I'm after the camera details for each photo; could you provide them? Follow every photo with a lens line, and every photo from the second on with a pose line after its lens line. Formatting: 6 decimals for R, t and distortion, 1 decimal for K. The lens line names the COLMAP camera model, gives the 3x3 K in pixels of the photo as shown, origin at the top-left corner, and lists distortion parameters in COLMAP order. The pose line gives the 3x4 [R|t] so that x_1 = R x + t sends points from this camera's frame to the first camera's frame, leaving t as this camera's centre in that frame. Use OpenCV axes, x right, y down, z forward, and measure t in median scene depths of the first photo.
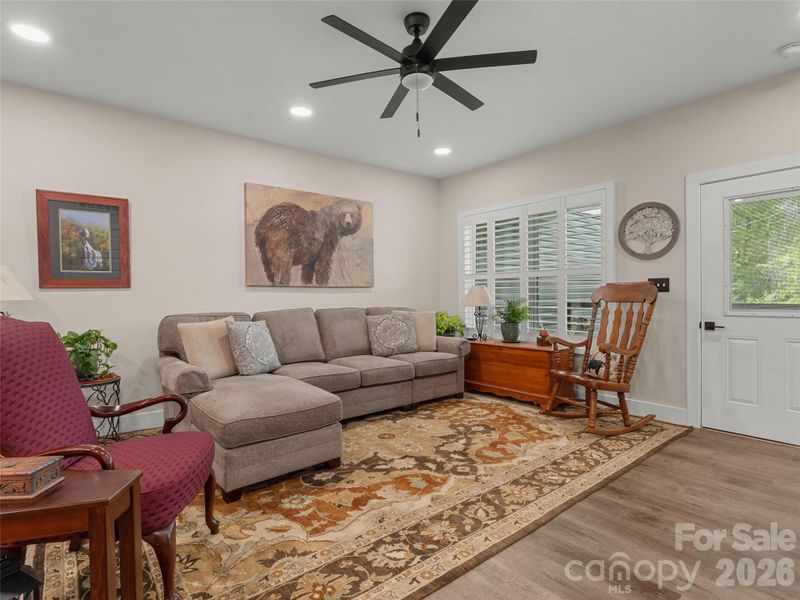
lens RADIAL K [[429.3, 0, 399.5], [0, 429.3, 303.2], [0, 0, 1]] dist [-0.001776, -0.001090]
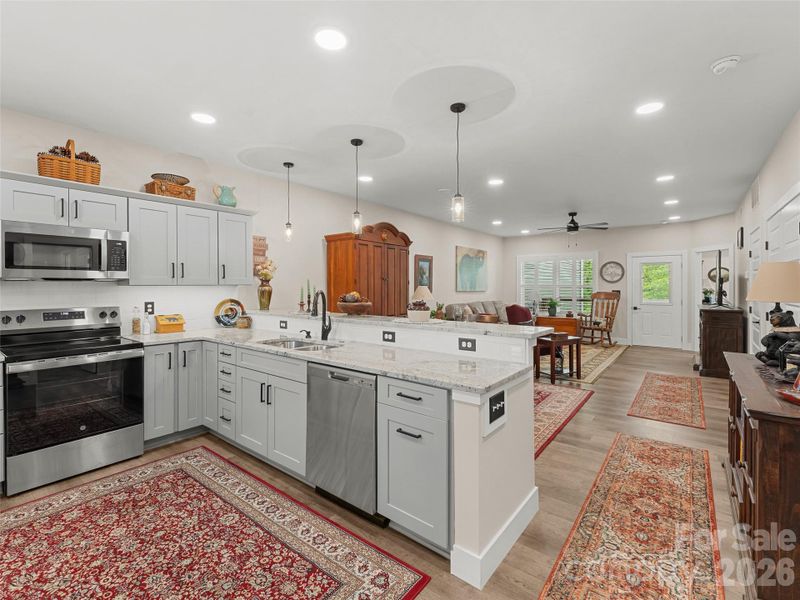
lens RADIAL K [[369.8, 0, 400.9], [0, 369.8, 285.6], [0, 0, 1]] dist [-0.000052, -0.000839]
pose [[0.974956, 0.011870, 0.222080, -1.272176], [-0.006337, 0.999652, -0.025611, -0.022227], [-0.222307, 0.023563, 0.974692, -0.986313]]
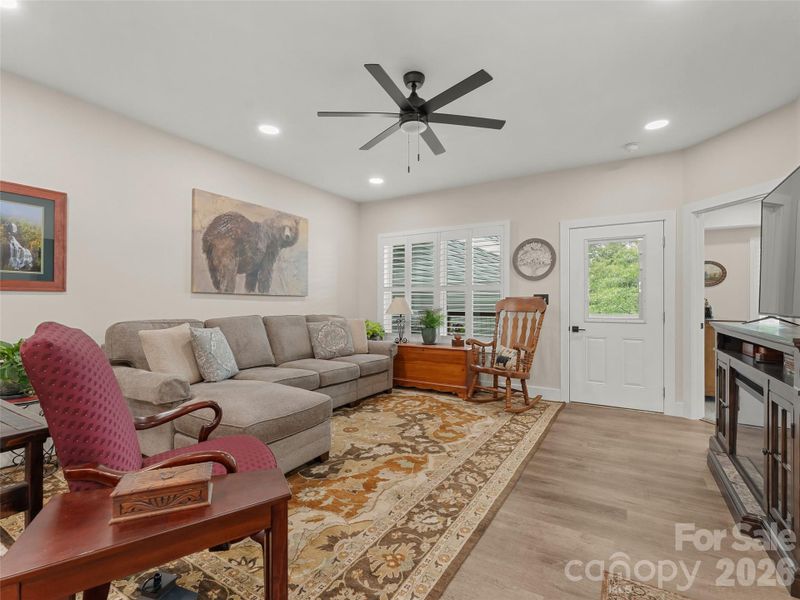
lens RADIAL K [[385.9, 0, 402.0], [0, 385.9, 303.5], [0, 0, 1]] dist [-0.002661, -0.000147]
pose [[0.939467, 0.015272, 0.342299, -0.244905], [-0.007807, 0.999701, -0.023176, 0.002585], [-0.342551, 0.019101, 0.939305, 0.000859]]
